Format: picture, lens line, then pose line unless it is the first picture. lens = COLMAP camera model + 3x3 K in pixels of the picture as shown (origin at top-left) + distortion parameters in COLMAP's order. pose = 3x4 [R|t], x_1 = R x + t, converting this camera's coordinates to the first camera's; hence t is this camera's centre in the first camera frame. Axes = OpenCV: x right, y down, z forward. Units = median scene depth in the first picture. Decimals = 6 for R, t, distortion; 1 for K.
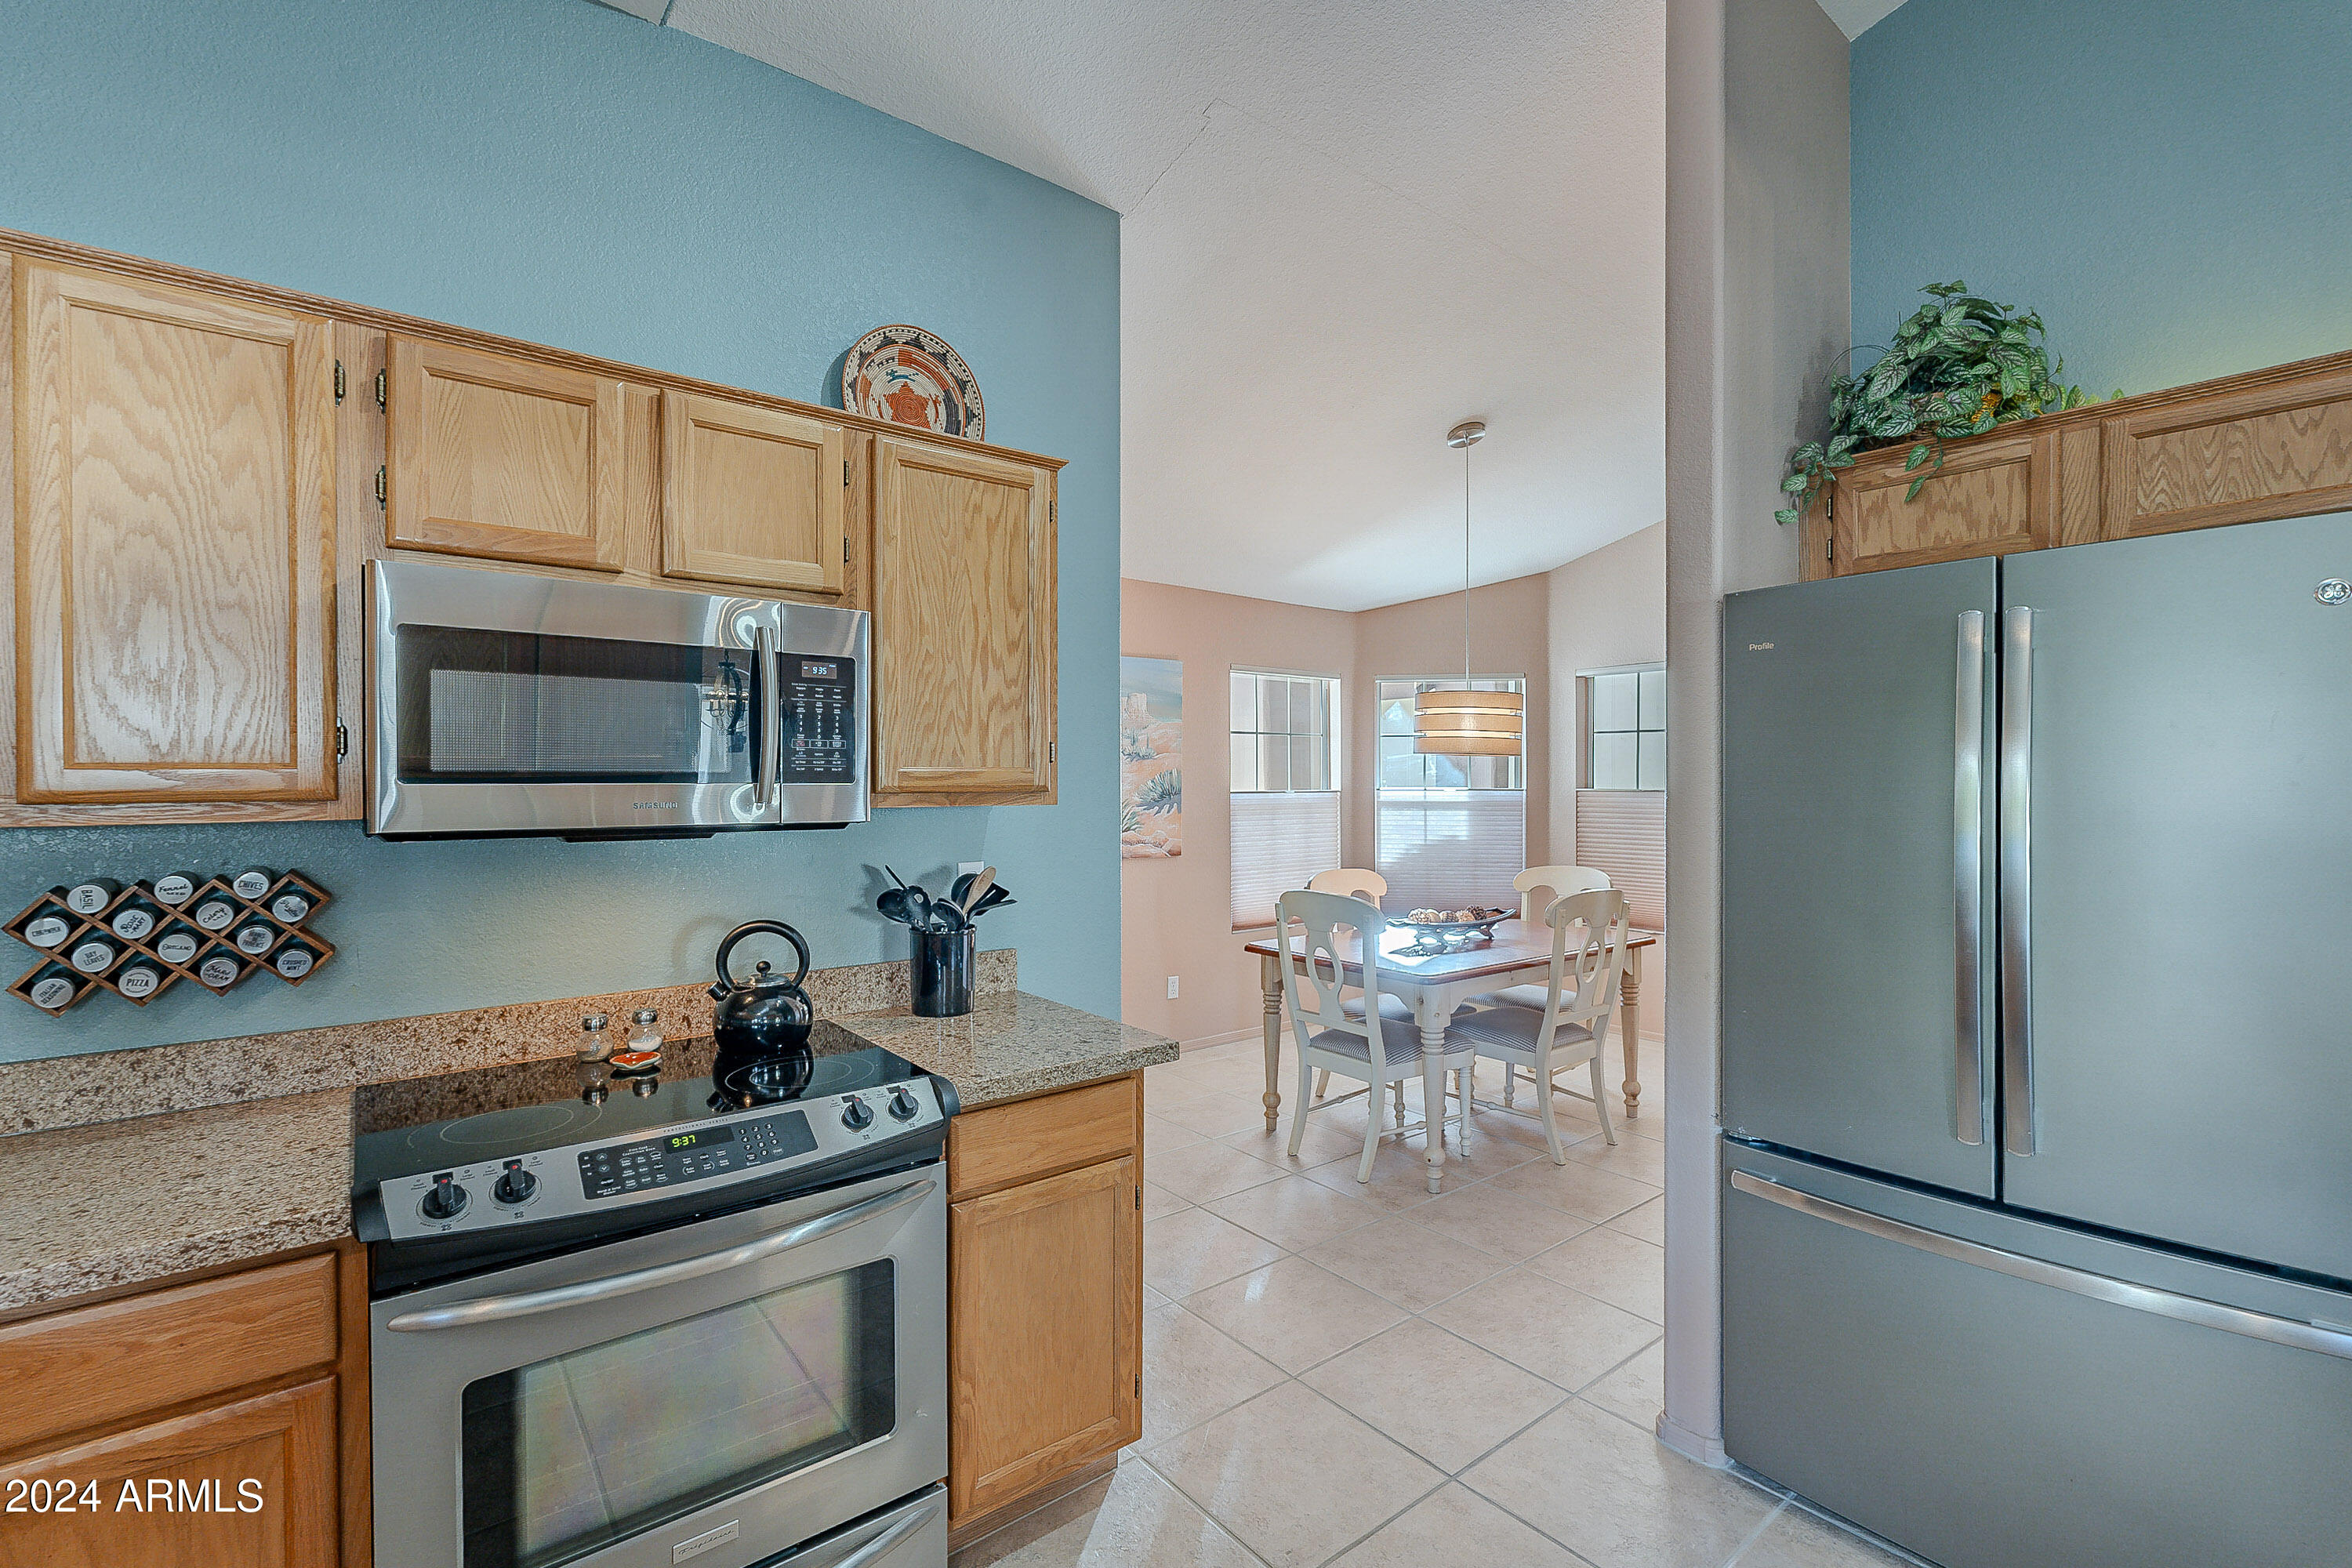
lens RADIAL K [[1046.8, 0, 1182.3], [0, 1046.8, 781.6], [0, 0, 1]] dist [0.000524, 0.000424]
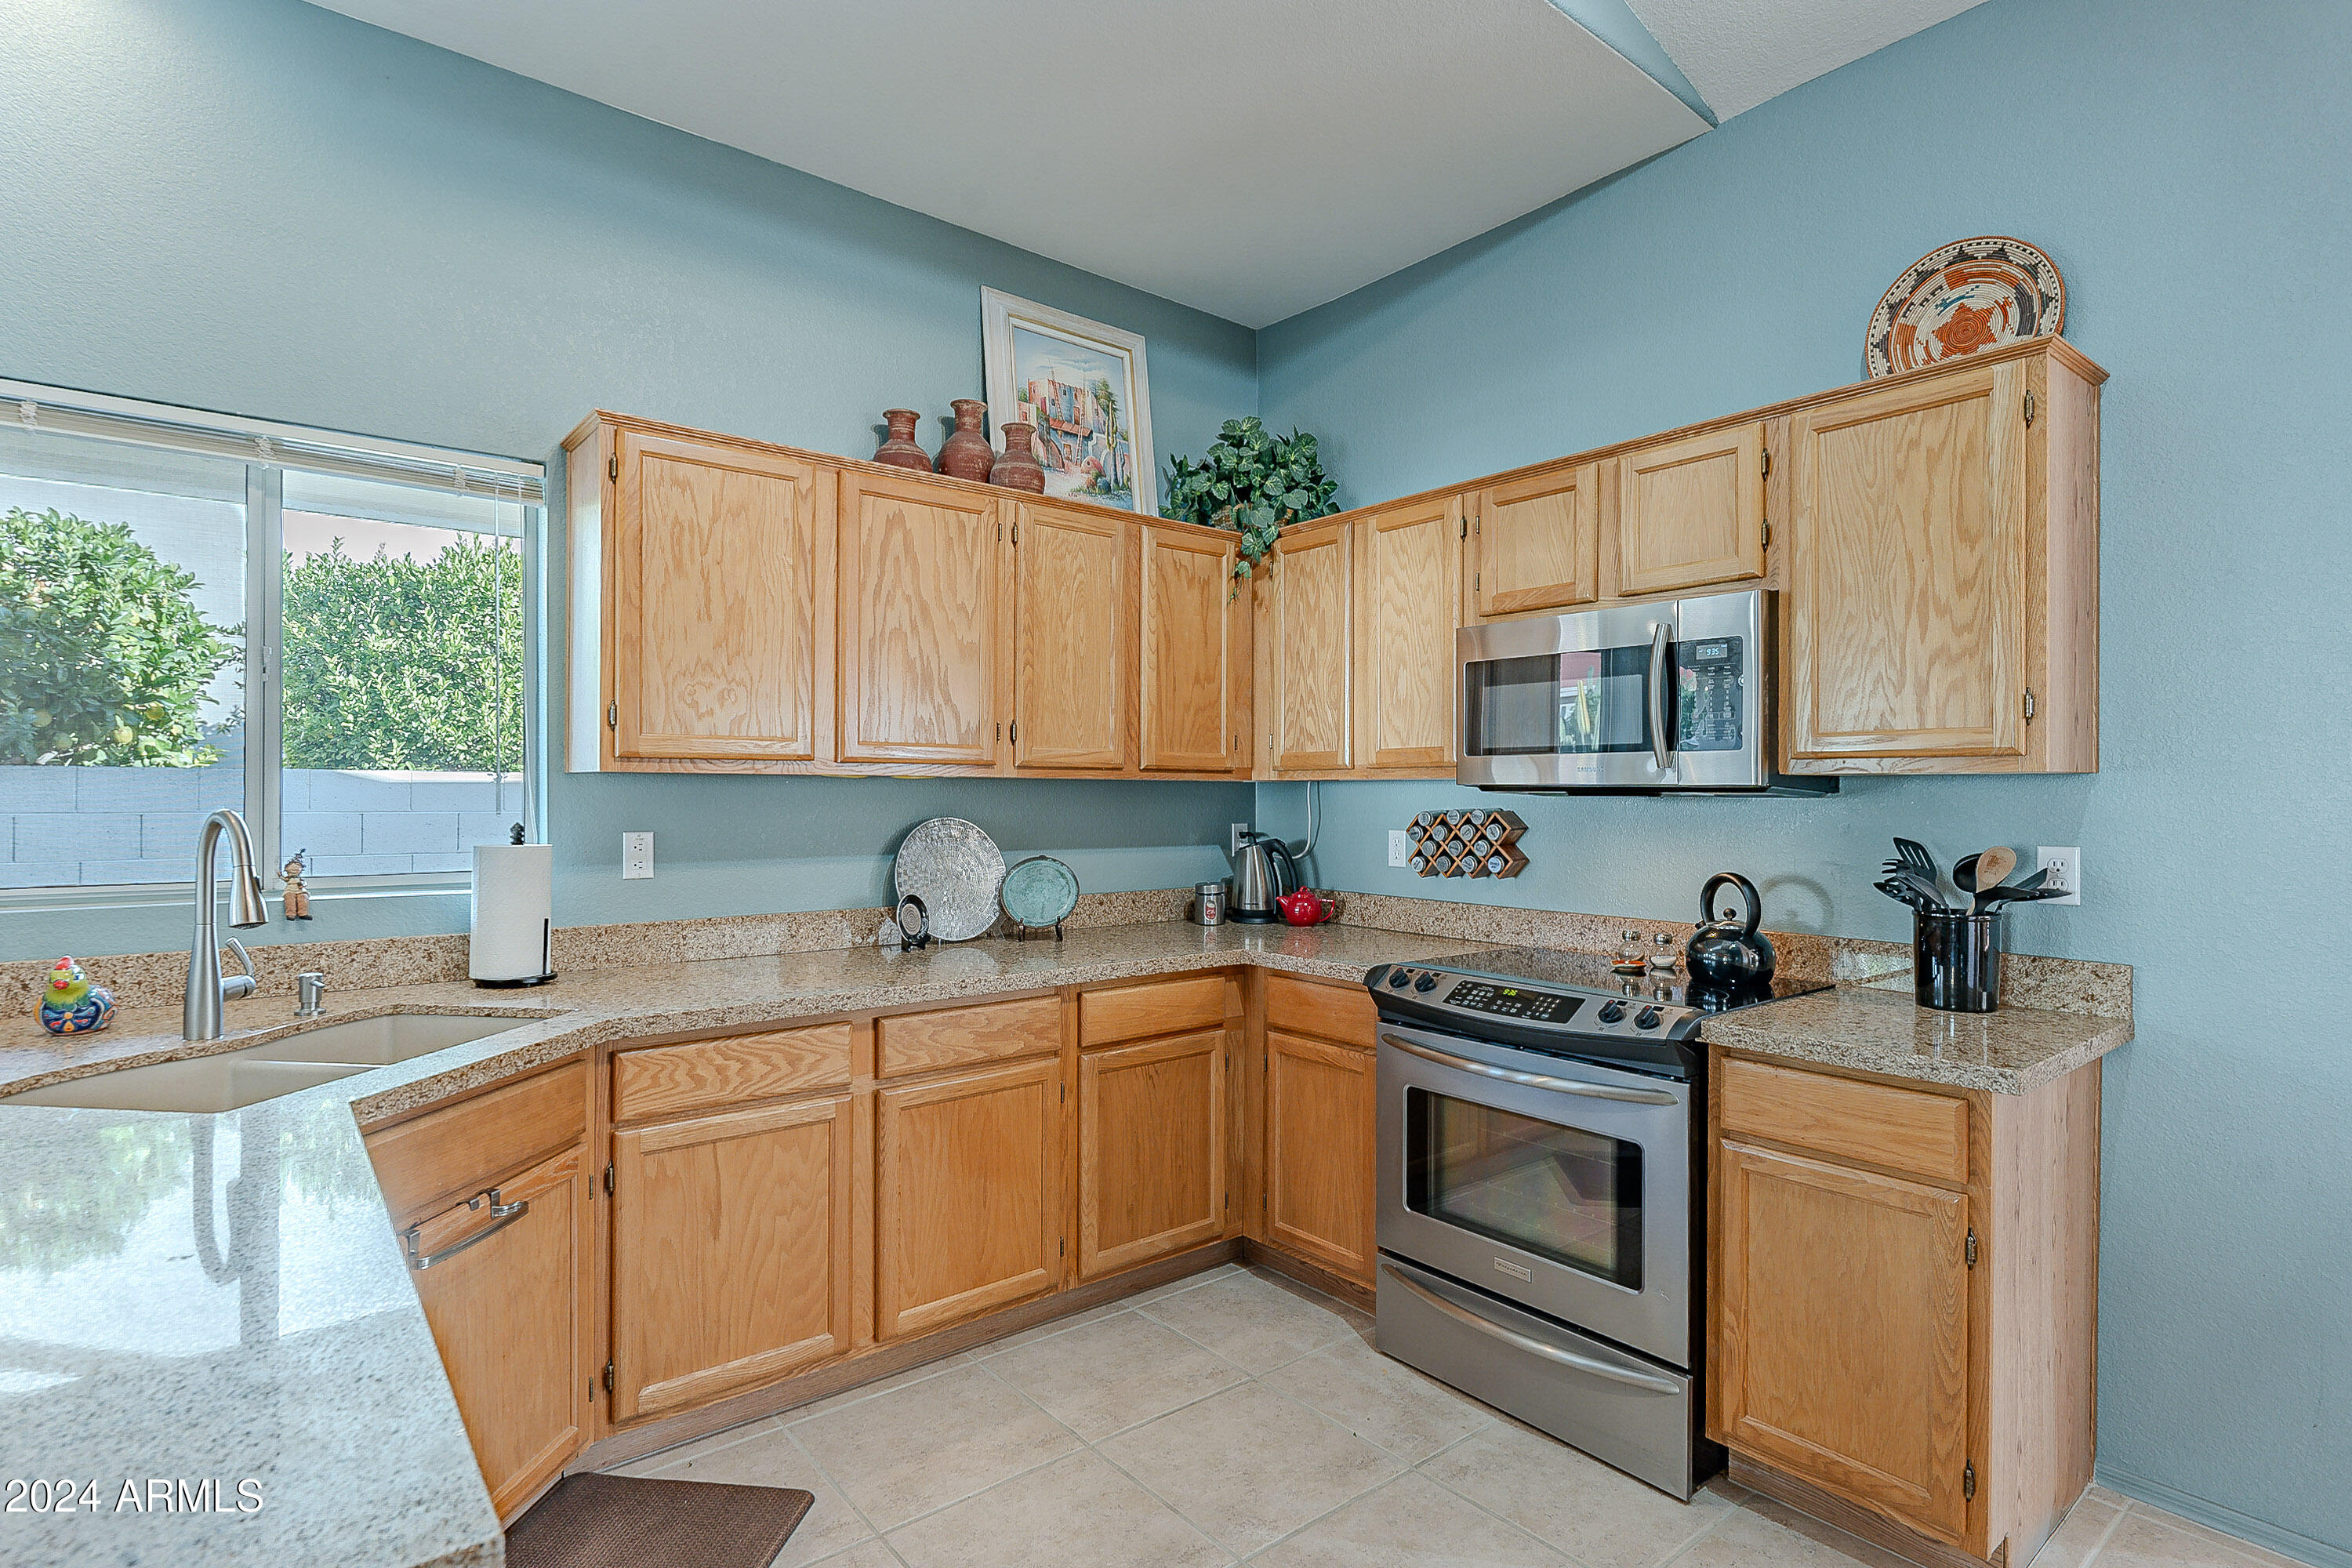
lens RADIAL K [[1167.4, 0, 1182.8], [0, 1167.4, 787.5], [0, 0, 1]] dist [0.001319, 0.000454]
pose [[0.009592, 0.001437, -0.999953, 0.805095], [-0.001744, 0.999997, 0.001421, 0.035712], [0.999952, 0.001730, 0.009594, 0.358312]]
